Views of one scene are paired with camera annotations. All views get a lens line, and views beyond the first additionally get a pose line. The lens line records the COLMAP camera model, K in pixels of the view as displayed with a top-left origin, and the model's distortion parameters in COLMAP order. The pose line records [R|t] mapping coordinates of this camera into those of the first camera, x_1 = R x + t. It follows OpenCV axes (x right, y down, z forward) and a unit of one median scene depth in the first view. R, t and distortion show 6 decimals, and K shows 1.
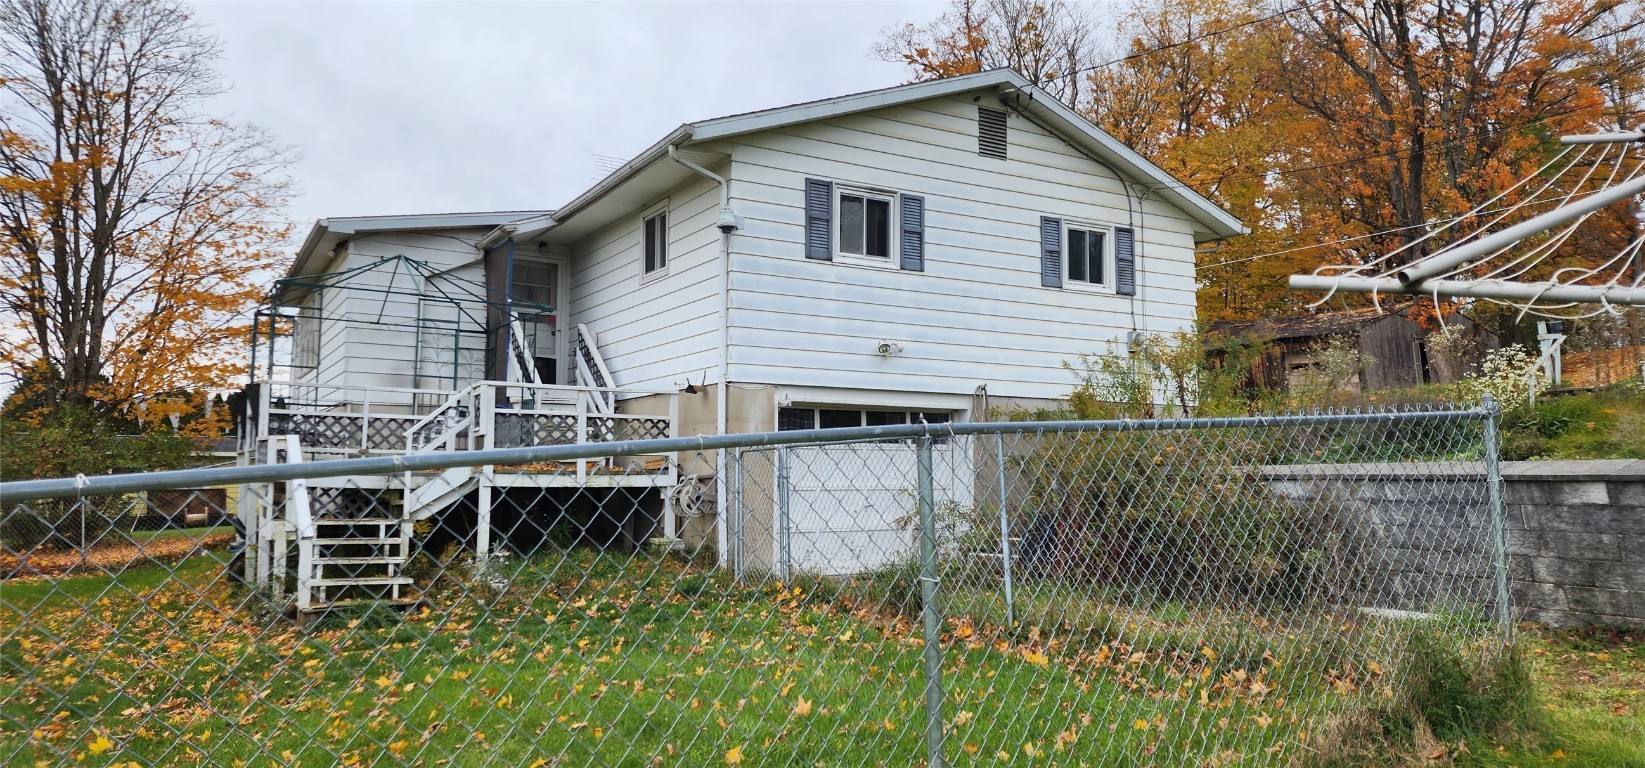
lens RADIAL K [[1123.8, 0, 822.4], [0, 1123.8, 383.8], [0, 0, 1]] dist [0.077138, -0.000566]
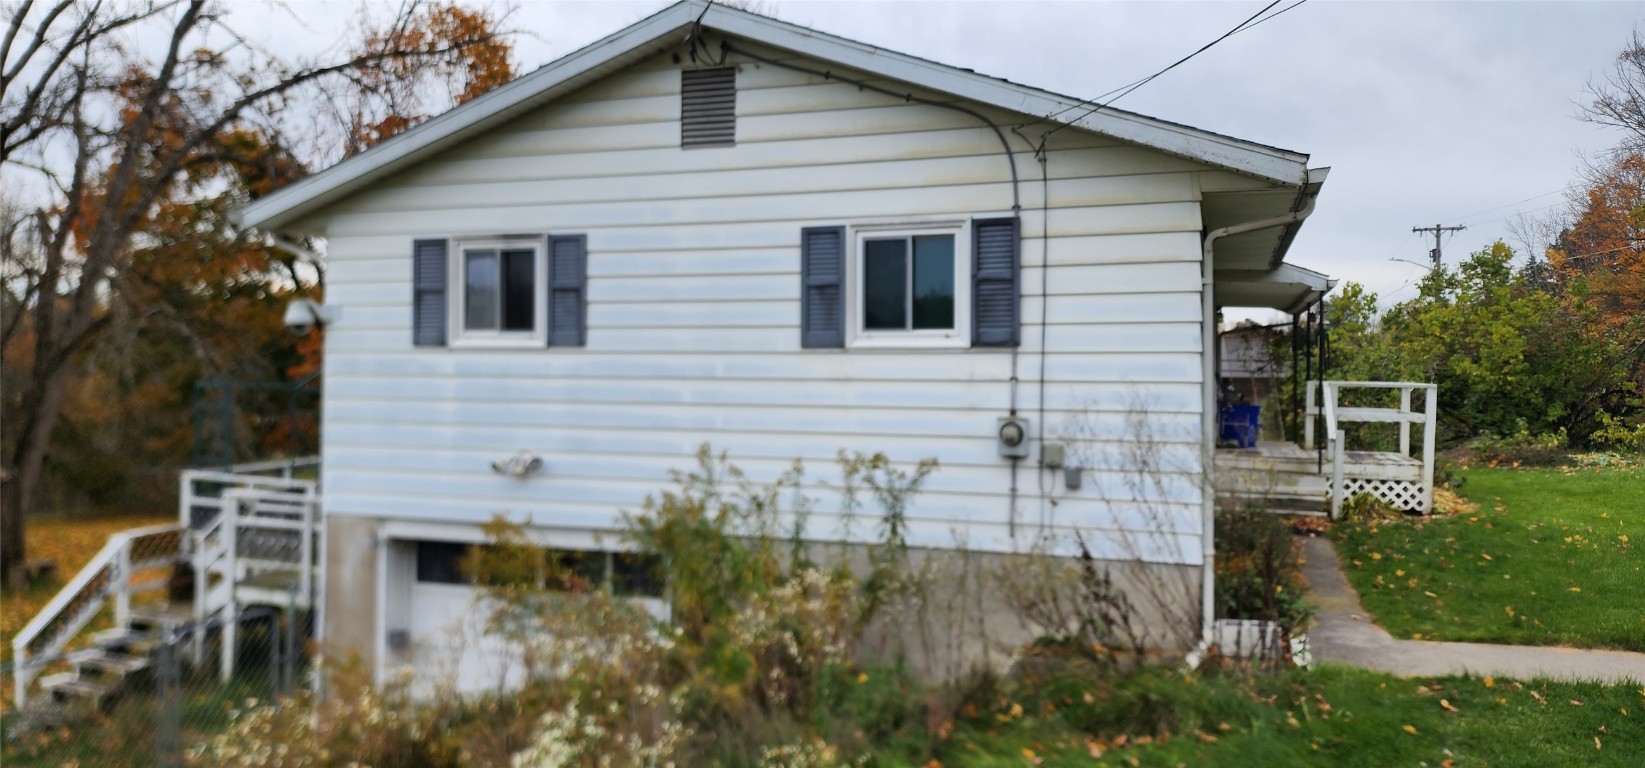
lens RADIAL K [[1123.8, 0, 828.2], [0, 1123.8, 385.3], [0, 0, 1]] dist [0.077138, -0.000566]
pose [[0.647843, 0.005611, -0.761753, 0.669555], [0.054280, 0.997091, 0.053507, -0.100513], [0.759838, -0.076012, 0.645654, 0.646409]]
